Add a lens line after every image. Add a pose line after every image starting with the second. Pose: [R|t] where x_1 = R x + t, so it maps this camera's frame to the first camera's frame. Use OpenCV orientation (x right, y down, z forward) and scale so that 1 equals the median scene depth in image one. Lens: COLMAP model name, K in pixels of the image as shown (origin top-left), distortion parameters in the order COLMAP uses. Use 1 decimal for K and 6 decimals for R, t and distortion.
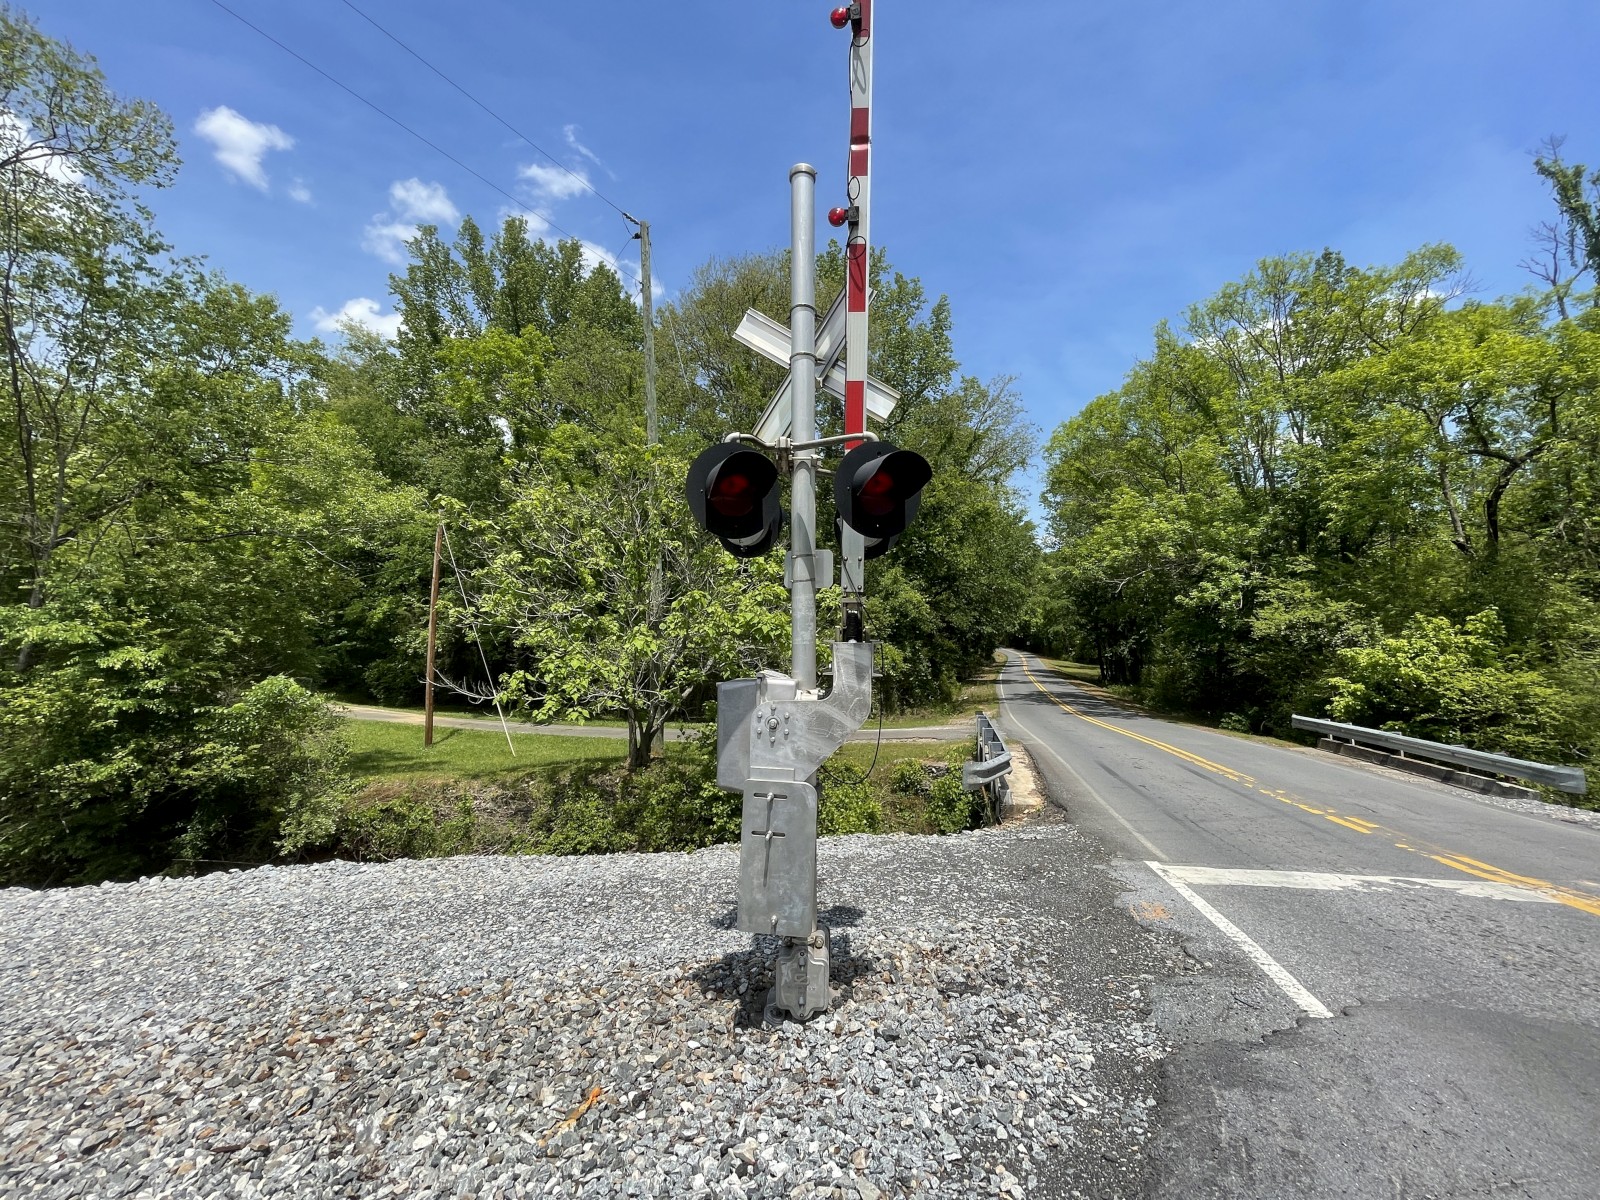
lens RADIAL K [[631.1, 0, 815.5], [0, 631.1, 601.5], [0, 0, 1]] dist [-0.021938, -0.000175]
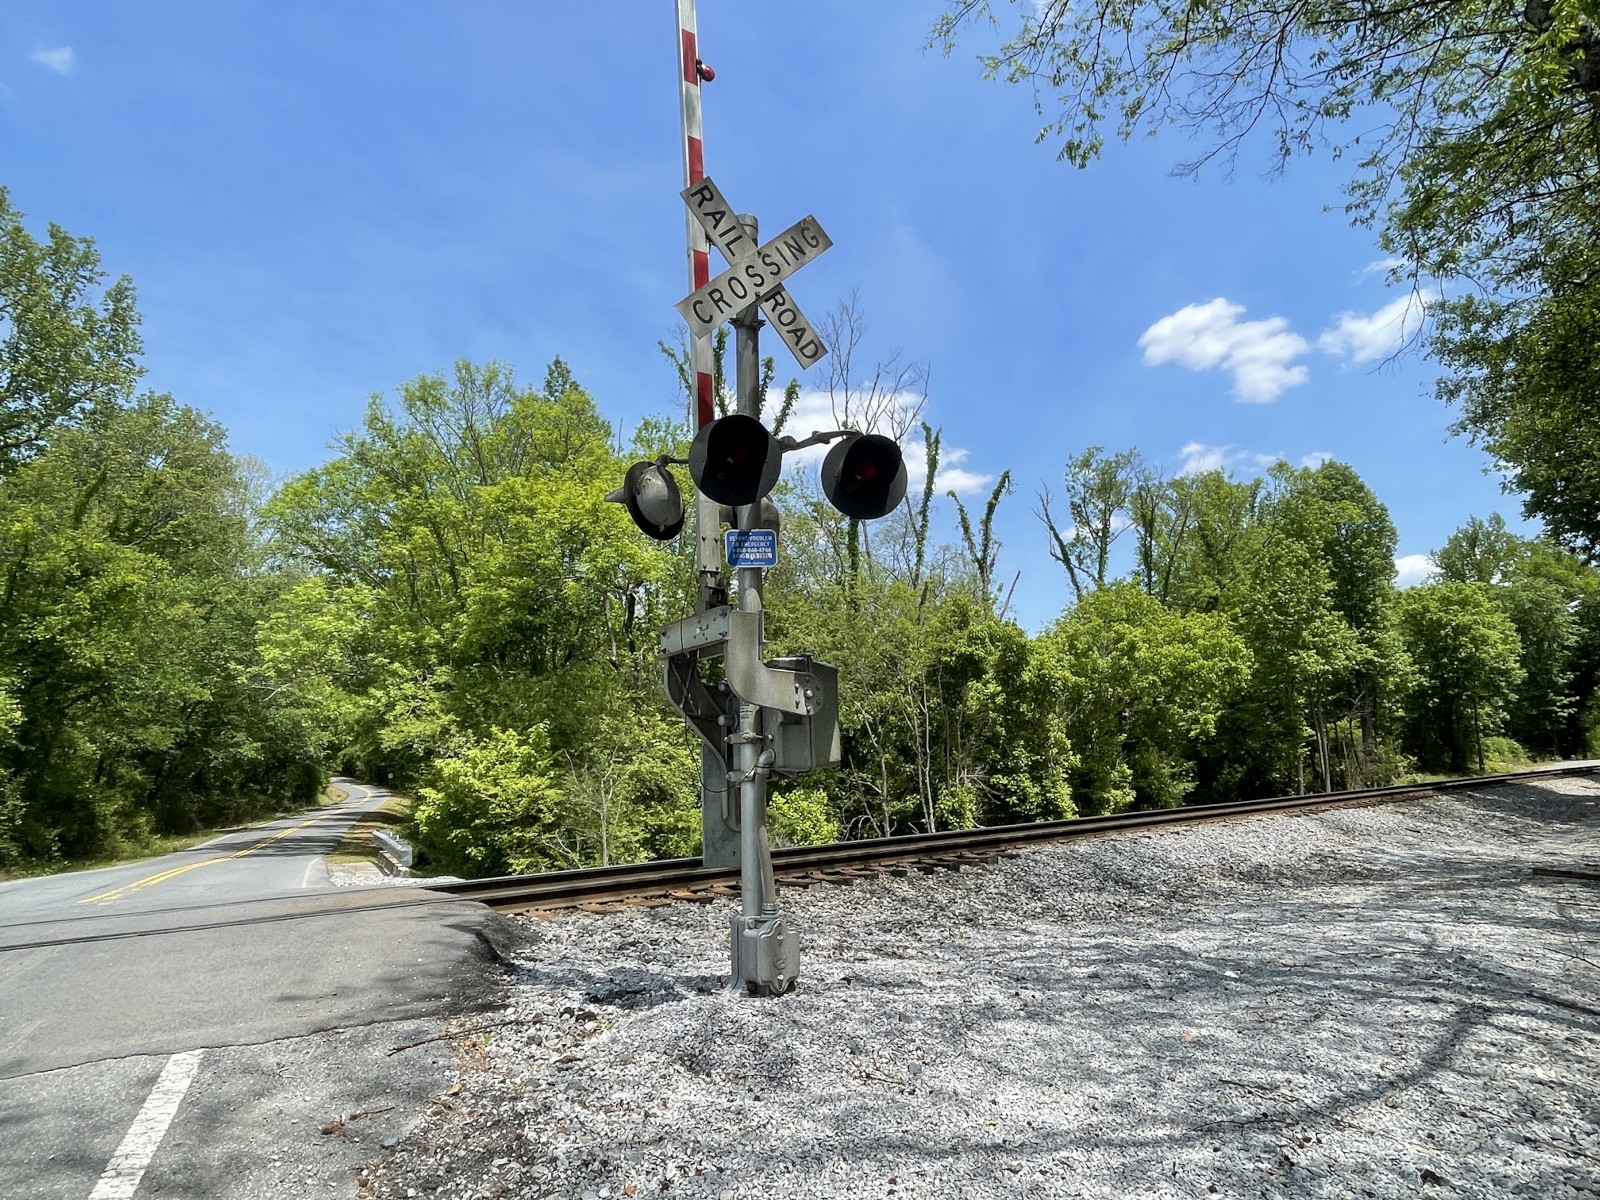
lens RADIAL K [[953.0, 0, 806.7], [0, 953.0, 601.9], [0, 0, 1]] dist [-0.004103, -0.000178]
pose [[0.783363, 0.080962, 0.616269, 0.354976], [-0.009274, 0.992892, -0.118654, 0.000850], [-0.621495, 0.087234, 0.778546, -0.587484]]
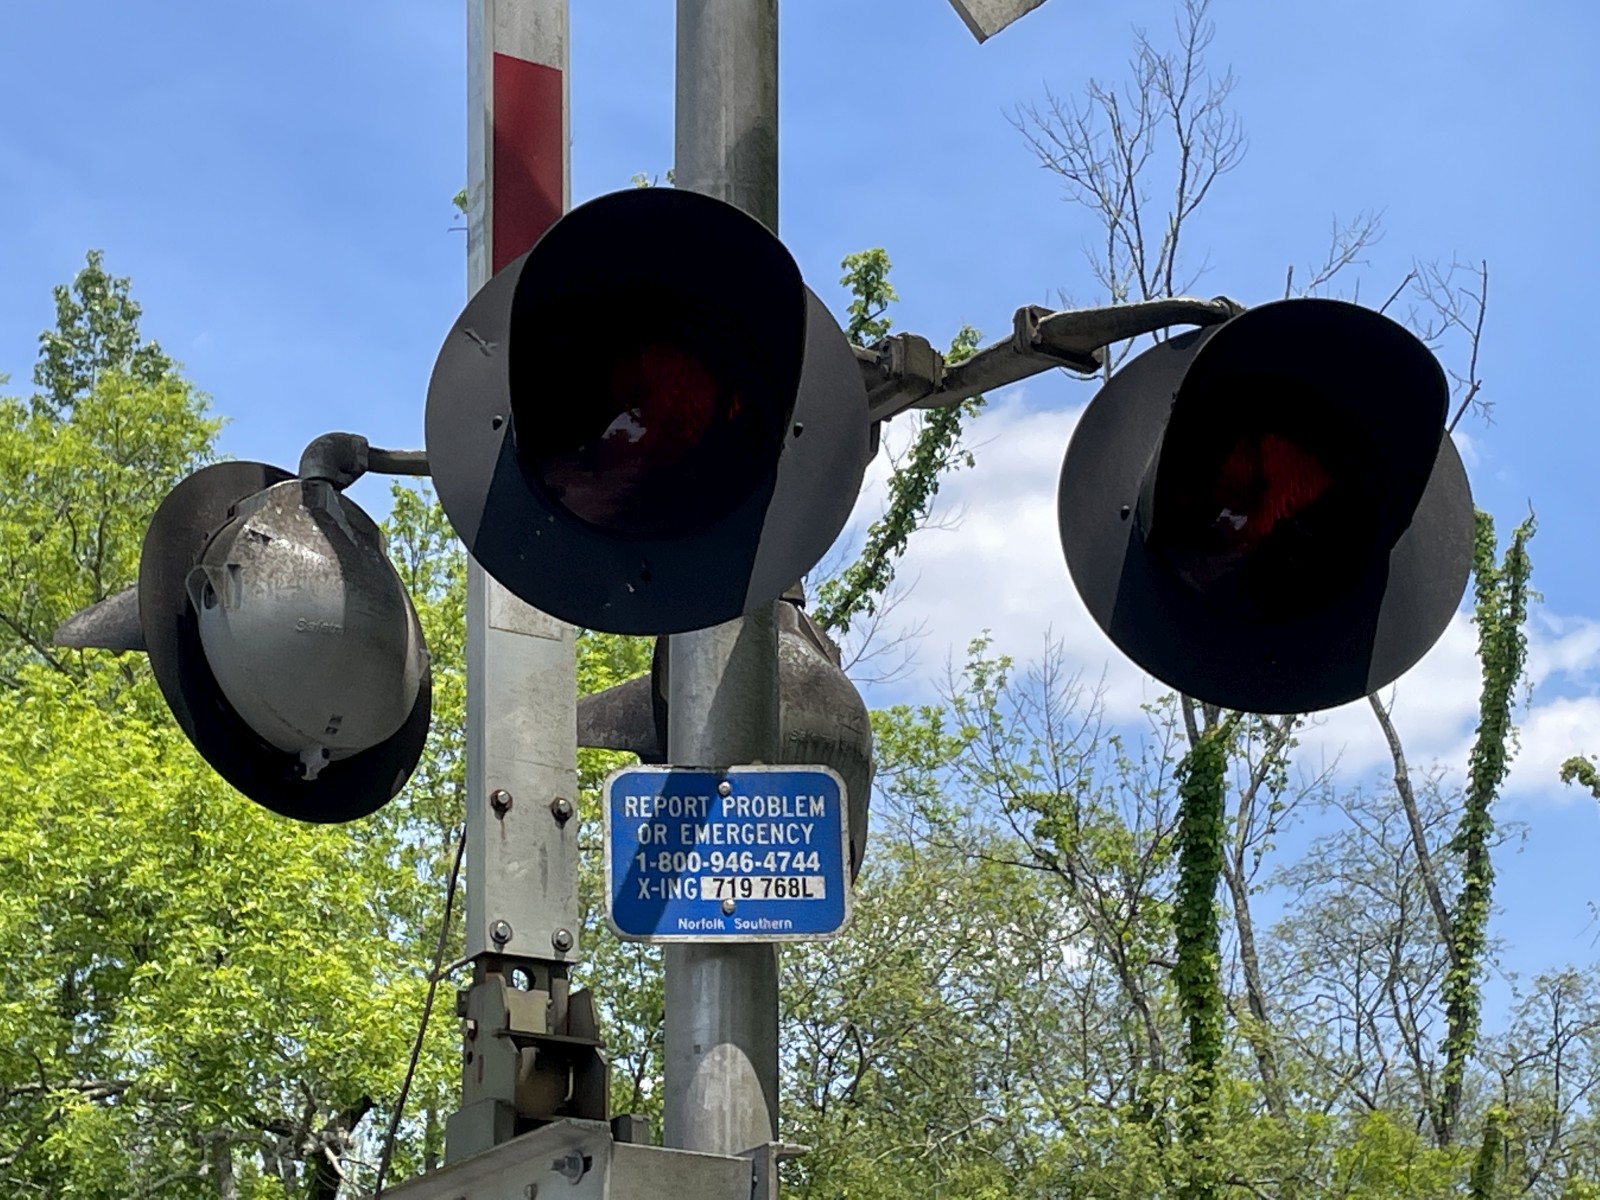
lens RADIAL K [[3598.7, 0, 800.0], [0, 3598.7, 600.0], [0, 0, 1]] dist [0.052477, 0.432179]
pose [[0.817832, 0.179880, 0.546620, 0.395848], [-0.024463, 0.959898, -0.279281, -0.001120], [-0.574937, 0.215033, 0.789436, -0.538579]]
